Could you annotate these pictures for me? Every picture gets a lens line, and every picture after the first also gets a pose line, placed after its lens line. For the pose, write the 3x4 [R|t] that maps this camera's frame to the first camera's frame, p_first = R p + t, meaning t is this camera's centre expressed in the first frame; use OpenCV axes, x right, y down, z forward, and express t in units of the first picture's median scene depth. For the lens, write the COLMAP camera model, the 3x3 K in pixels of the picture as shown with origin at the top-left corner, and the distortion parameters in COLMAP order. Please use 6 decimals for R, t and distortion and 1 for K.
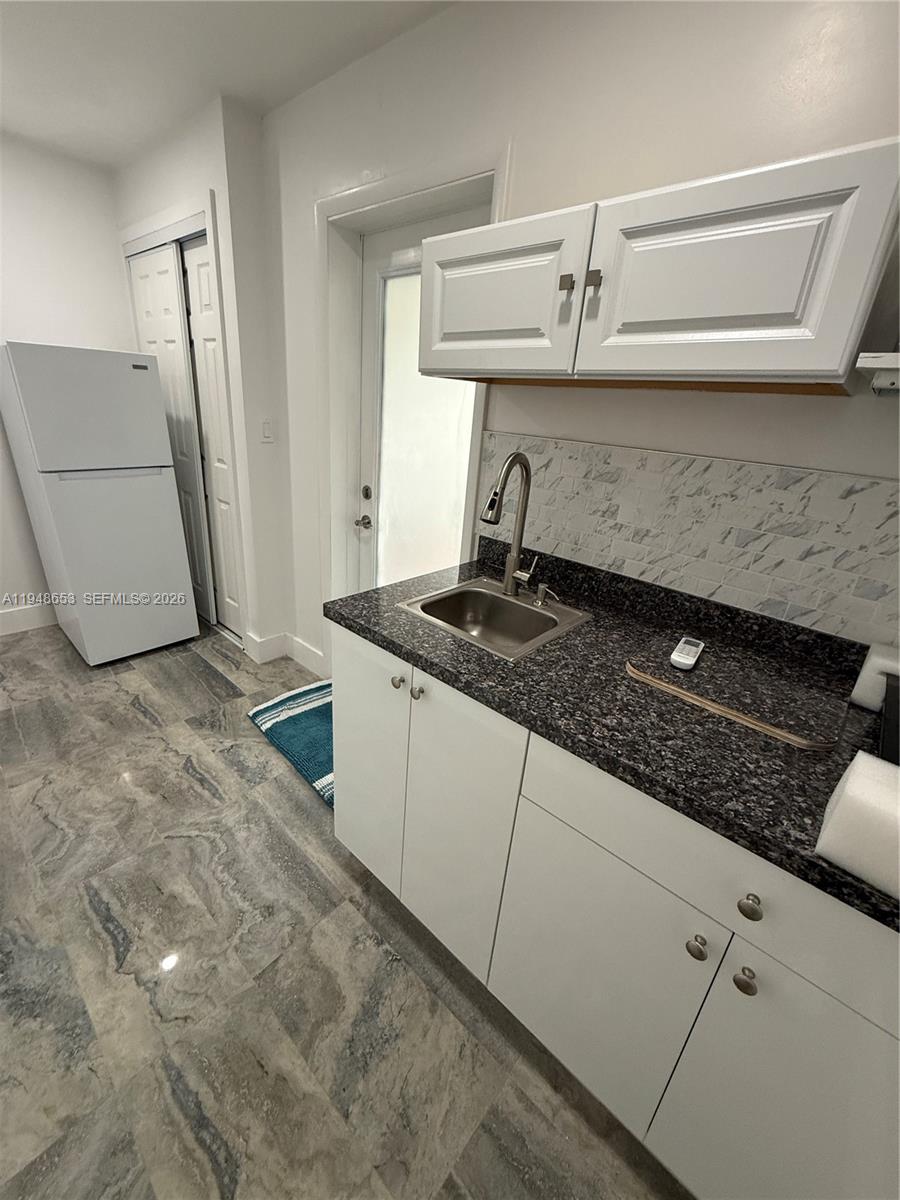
lens RADIAL K [[479.4, 0, 450.5], [0, 479.4, 597.5], [0, 0, 1]] dist [0.000462, 0.000431]
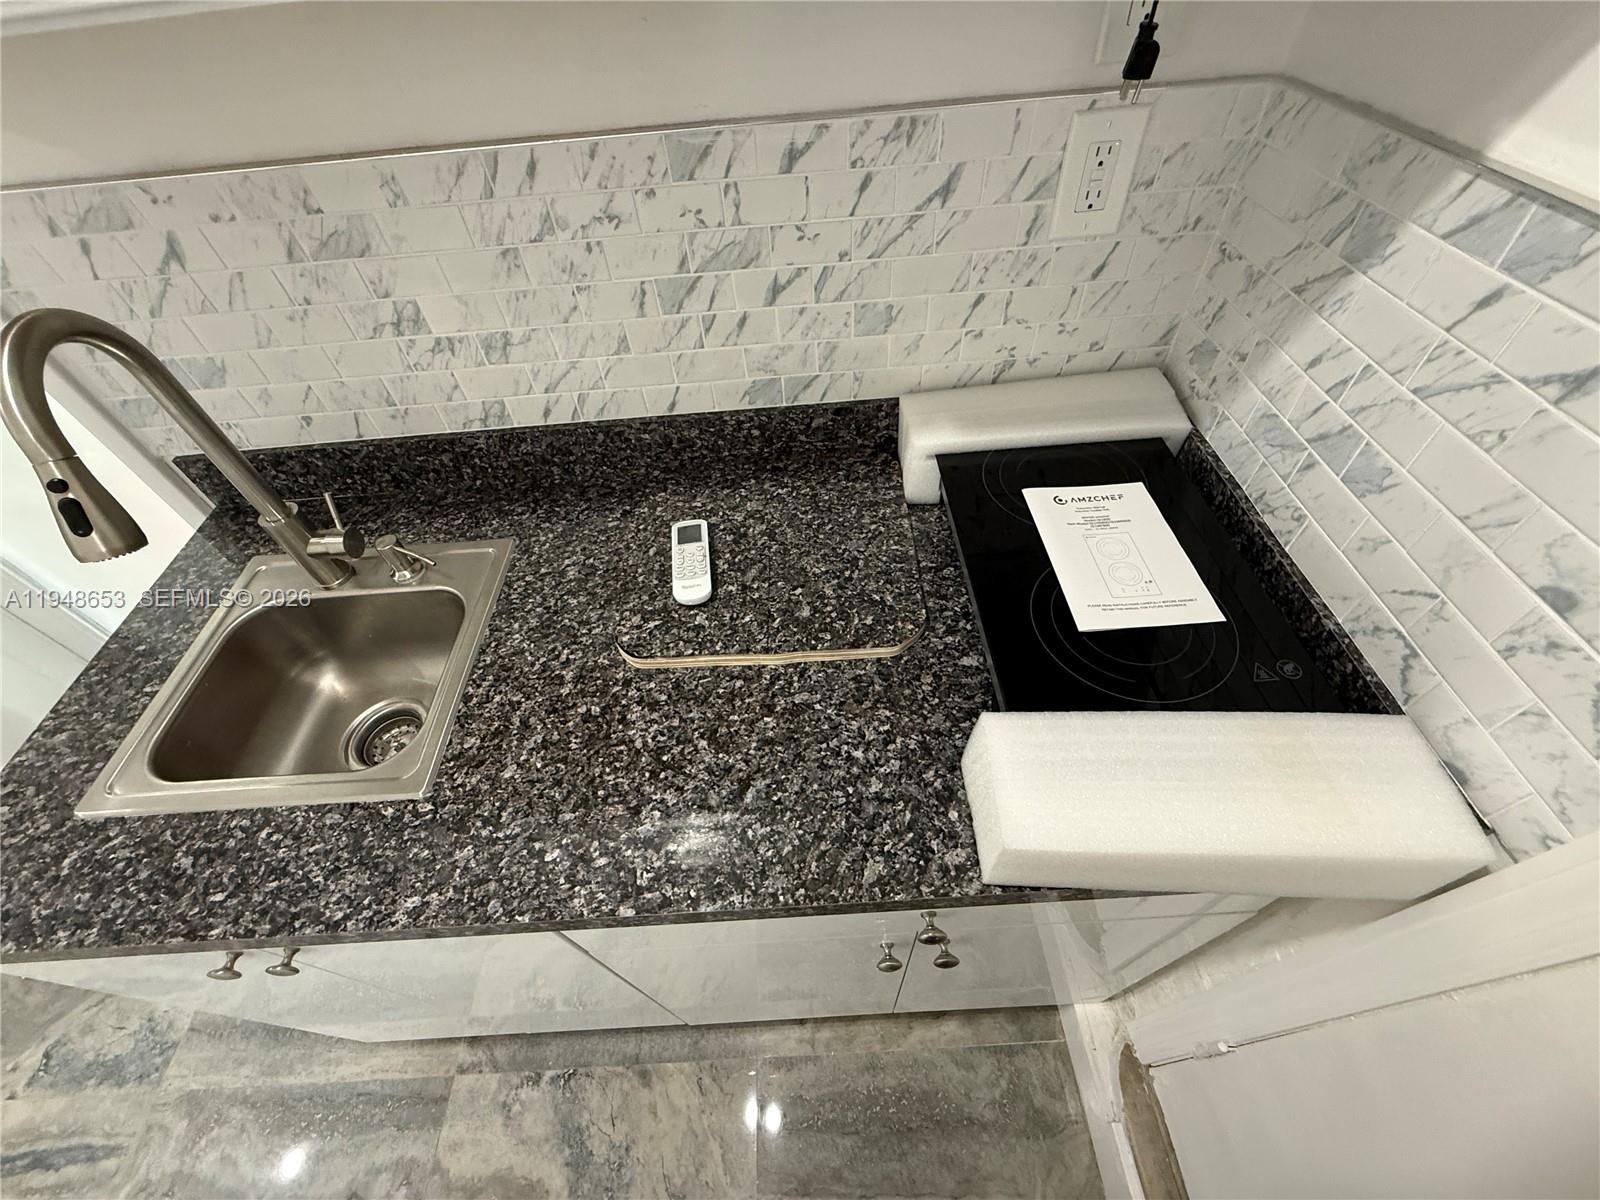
lens RADIAL K [[639.3, 0, 793.7], [0, 639.3, 597.5], [0, 0, 1]] dist [0.000462, 0.000431]
pose [[0.712019, -0.609456, 0.348702, 0.282309], [0.370794, 0.748080, 0.550352, -0.227529], [-0.596273, -0.262564, 0.758630, 0.326026]]
